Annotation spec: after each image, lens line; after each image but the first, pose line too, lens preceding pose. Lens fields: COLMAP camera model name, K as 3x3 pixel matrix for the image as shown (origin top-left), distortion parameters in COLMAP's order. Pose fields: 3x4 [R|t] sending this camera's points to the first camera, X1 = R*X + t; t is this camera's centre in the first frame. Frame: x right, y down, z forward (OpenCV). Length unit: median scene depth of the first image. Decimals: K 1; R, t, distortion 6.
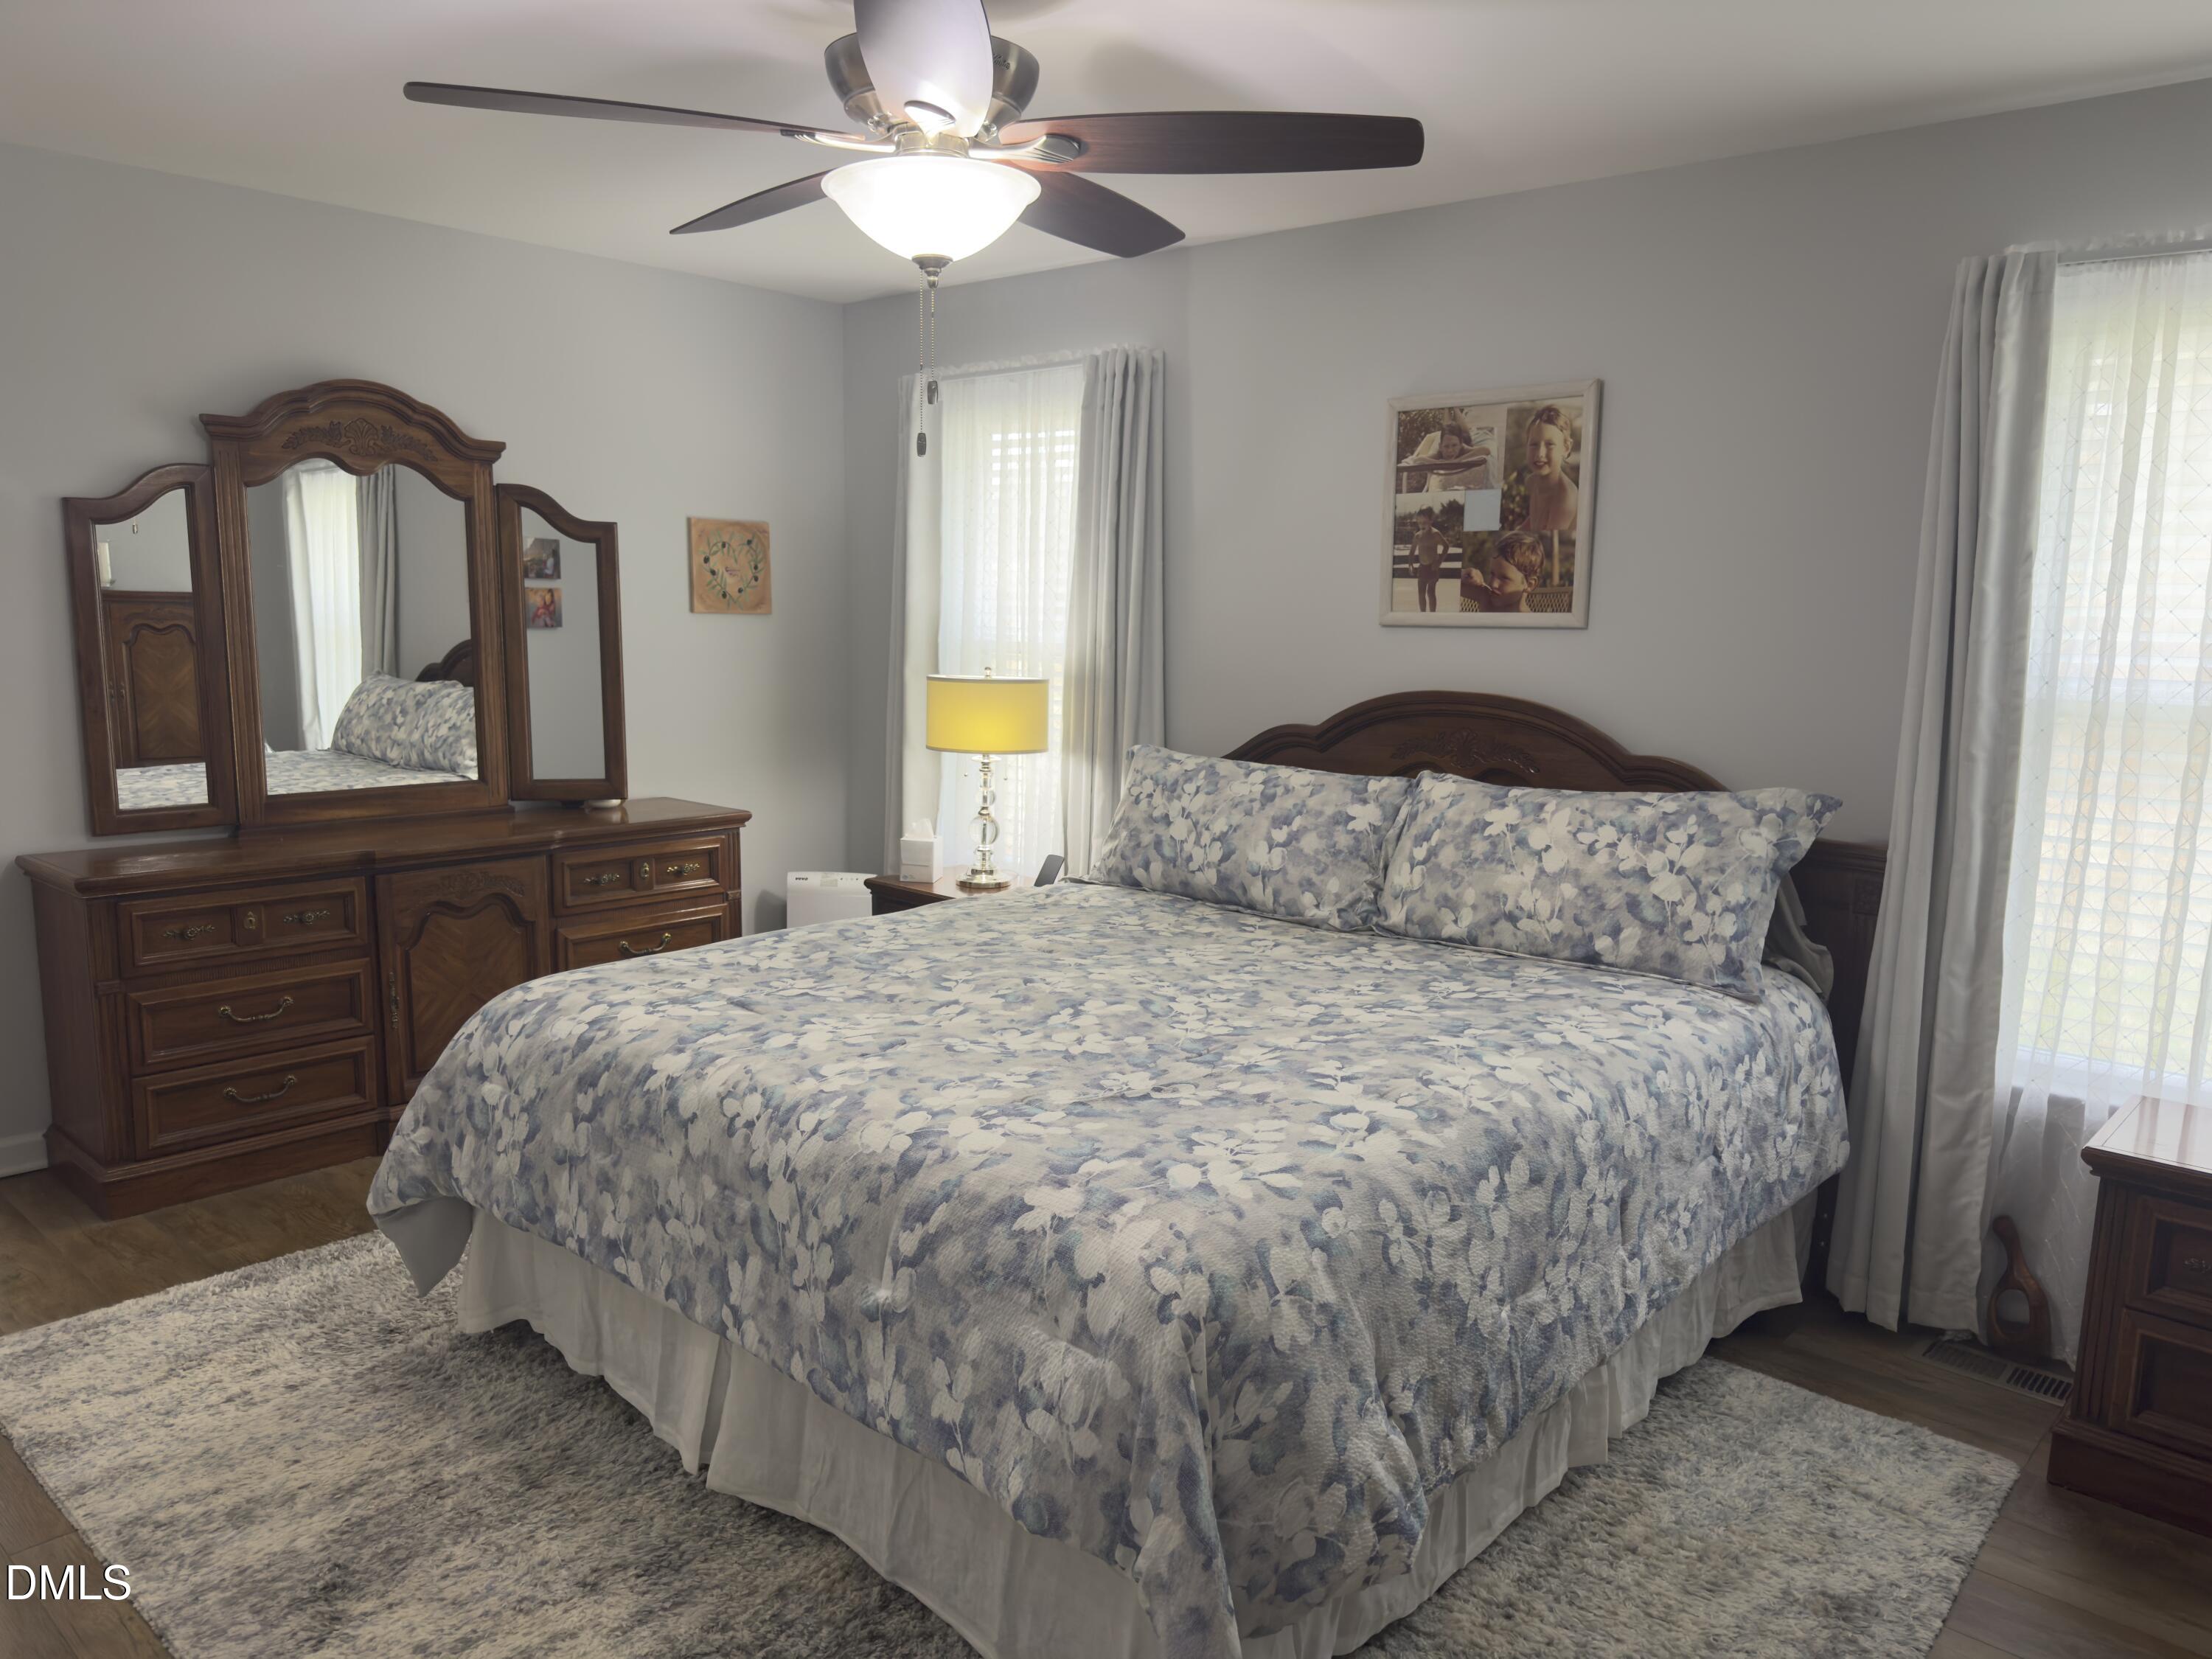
lens RADIAL K [[1560.2, 0, 1112.7], [0, 1560.2, 820.8], [0, 0, 1]] dist [0.082794, -0.105483]
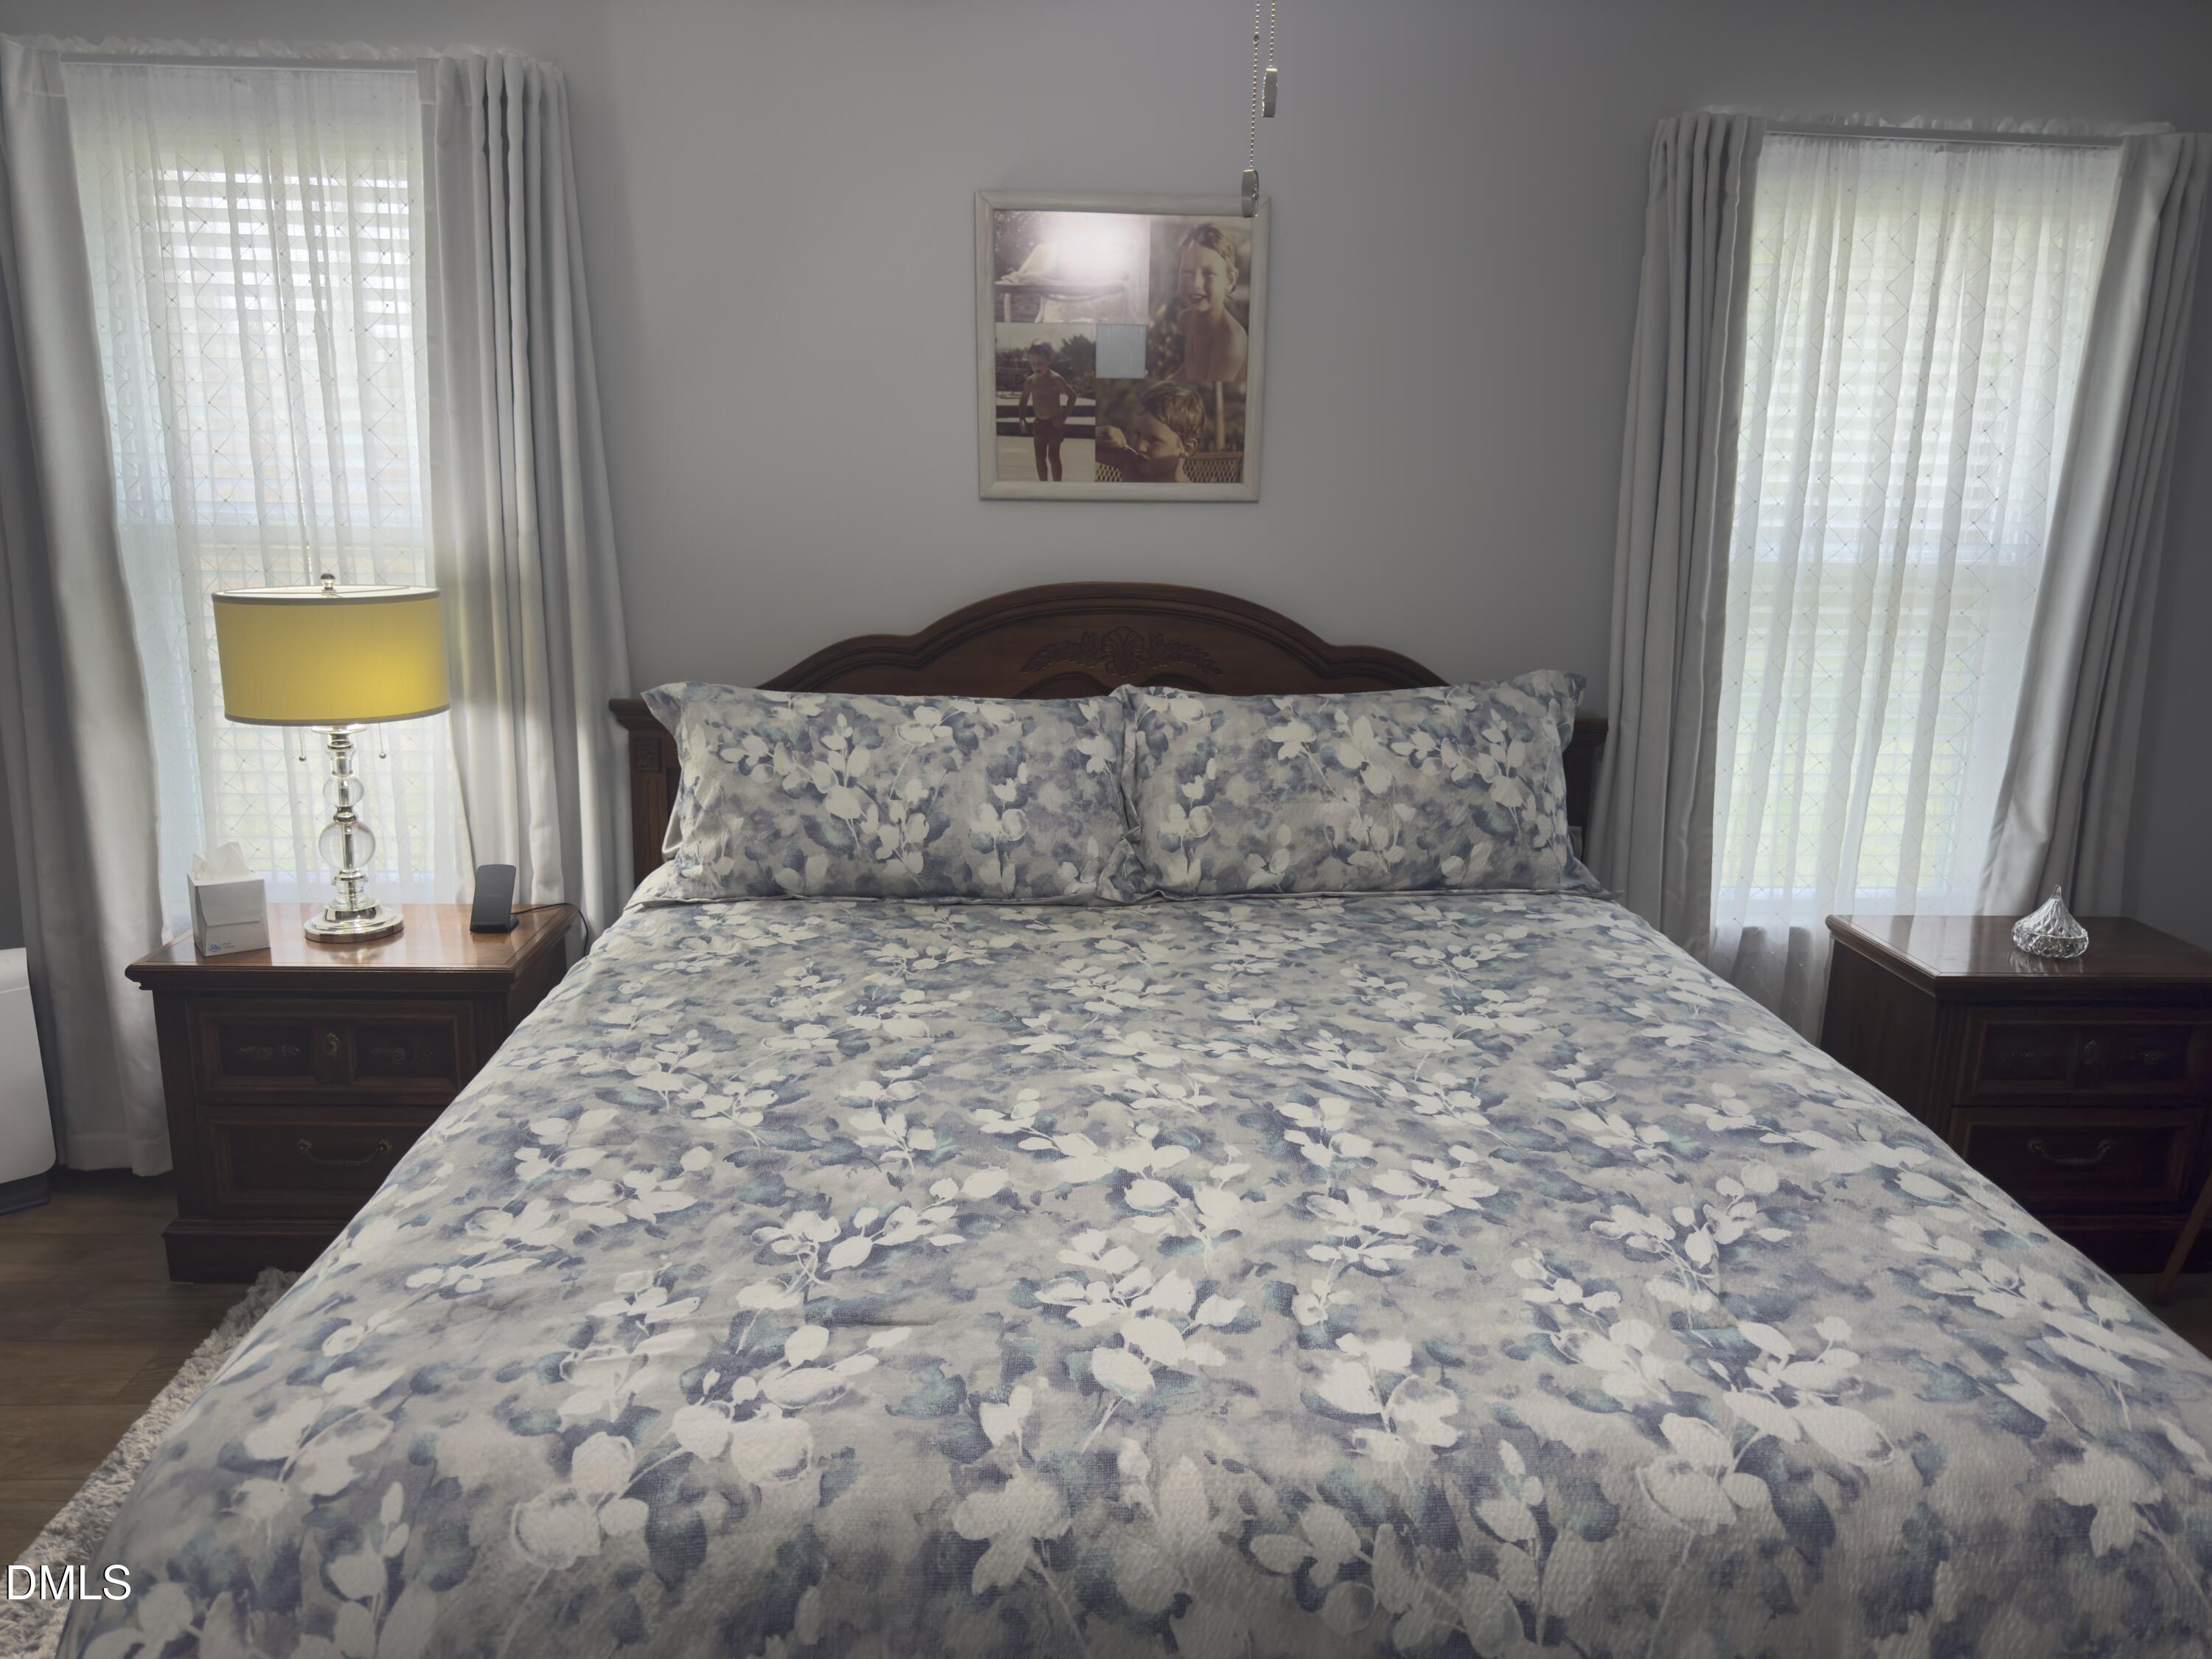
lens RADIAL K [[1560.2, 0, 1107.7], [0, 1560.2, 825.6], [0, 0, 1]] dist [0.082794, -0.105483]
pose [[0.702113, -0.168597, 0.691819, -0.421041], [0.094116, 0.985014, 0.144533, -0.087635], [-0.705819, -0.036367, 0.707458, 0.494054]]
